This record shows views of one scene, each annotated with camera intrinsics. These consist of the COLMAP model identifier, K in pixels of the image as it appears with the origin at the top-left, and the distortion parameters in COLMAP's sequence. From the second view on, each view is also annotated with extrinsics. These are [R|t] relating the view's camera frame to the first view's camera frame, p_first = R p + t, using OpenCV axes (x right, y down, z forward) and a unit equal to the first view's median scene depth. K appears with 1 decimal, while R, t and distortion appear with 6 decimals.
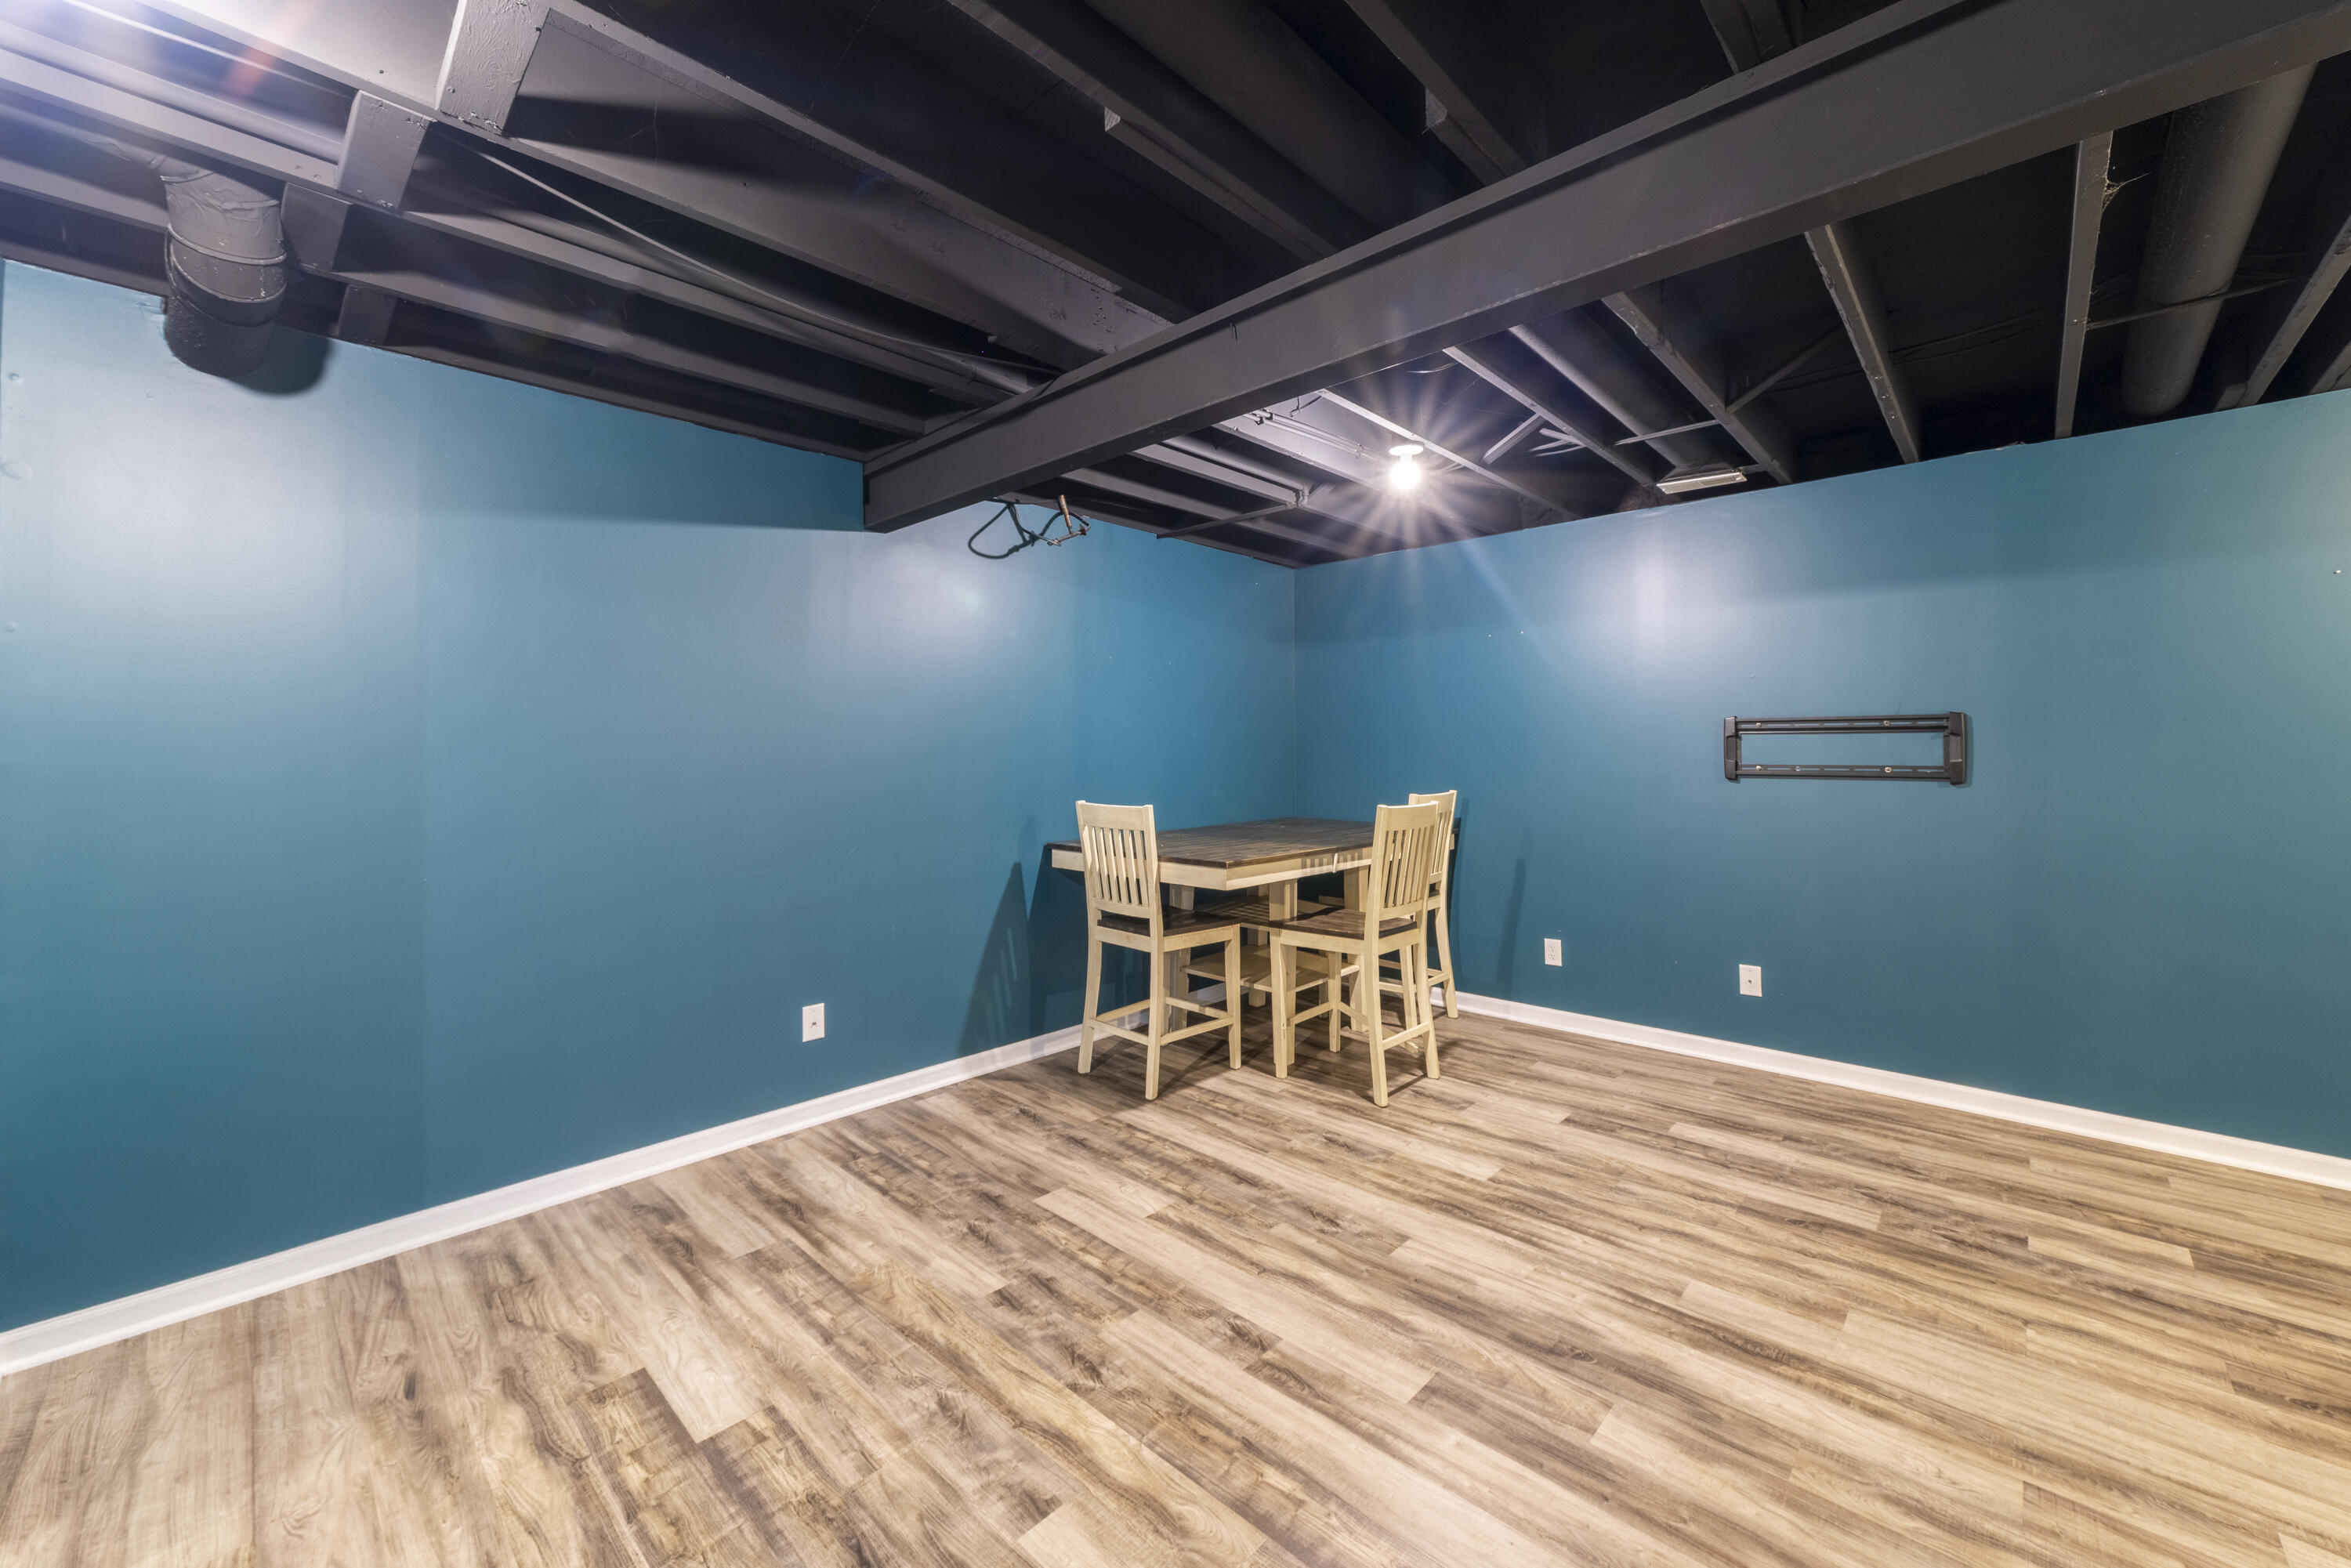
lens RADIAL K [[913.9, 0, 1169.4], [0, 913.9, 783.1], [0, 0, 1]] dist [-0.021484, 0.008955]
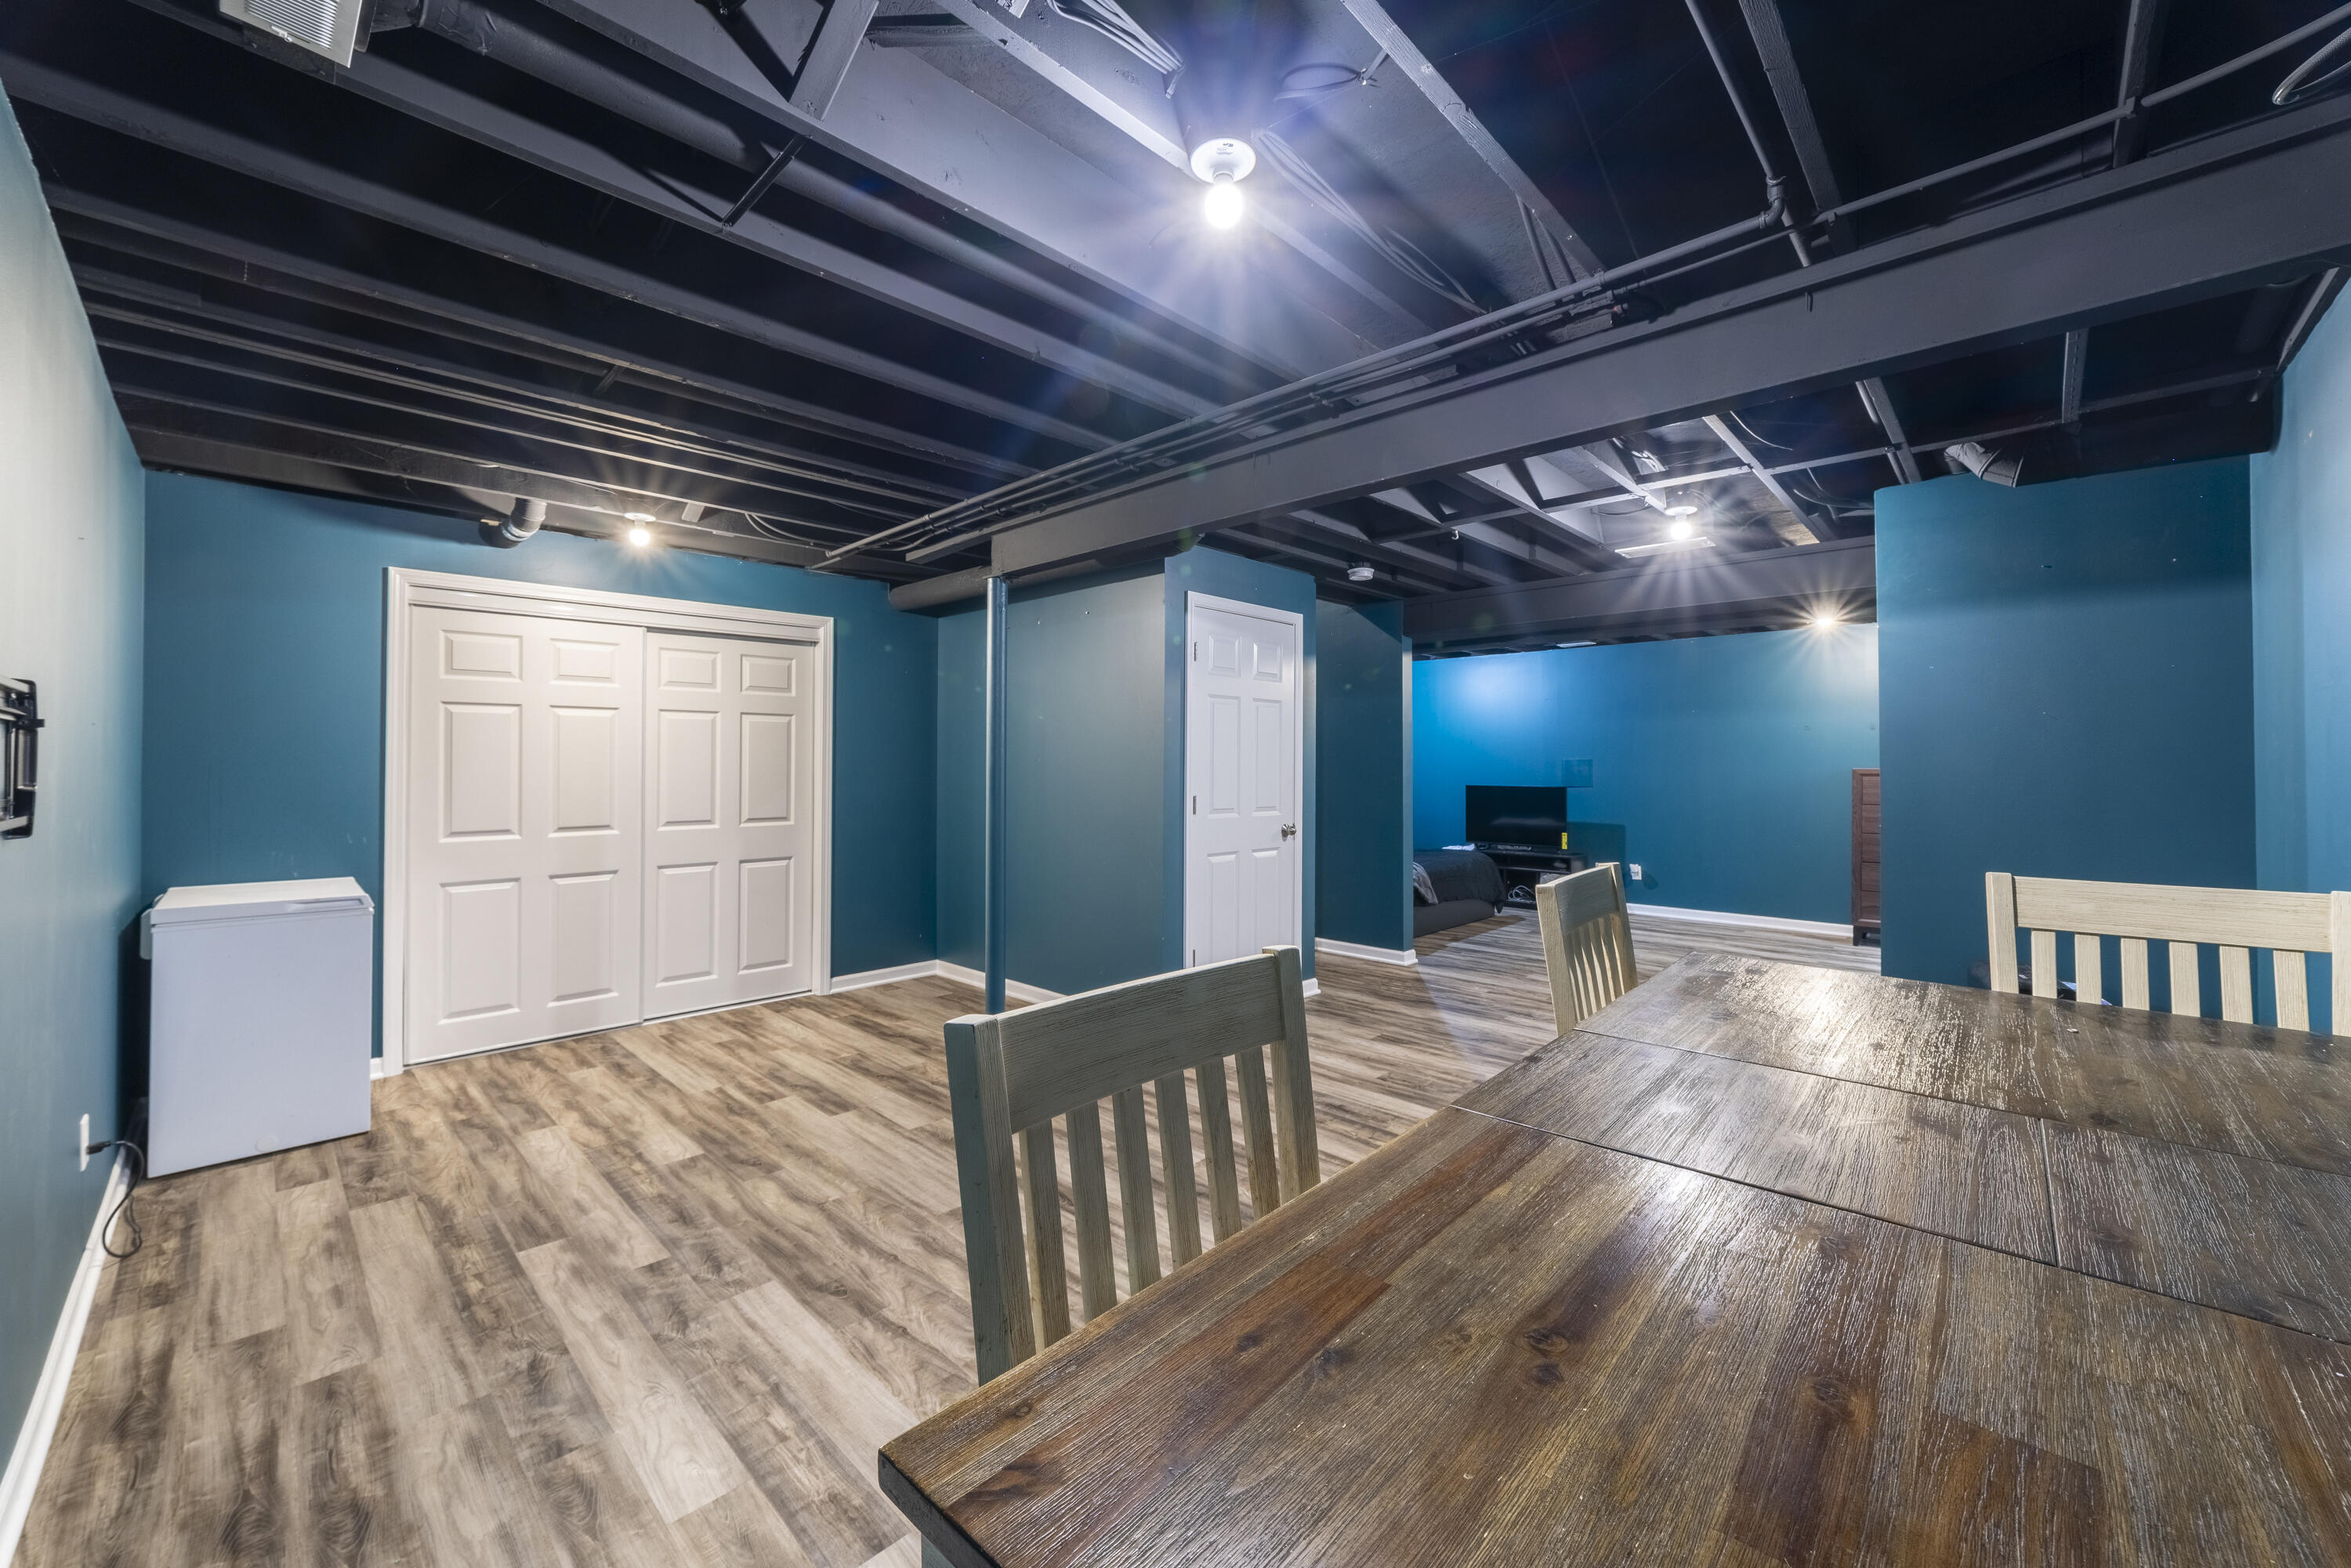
lens RADIAL K [[888.3, 0, 1169.0], [0, 888.3, 761.6], [0, 0, 1]] dist [-0.000895, -0.000054]
pose [[-0.999949, 0.006271, 0.007874, 0.371496], [0.006552, 0.999324, 0.036184, -0.064960], [-0.007642, 0.036234, -0.999314, 1.900395]]
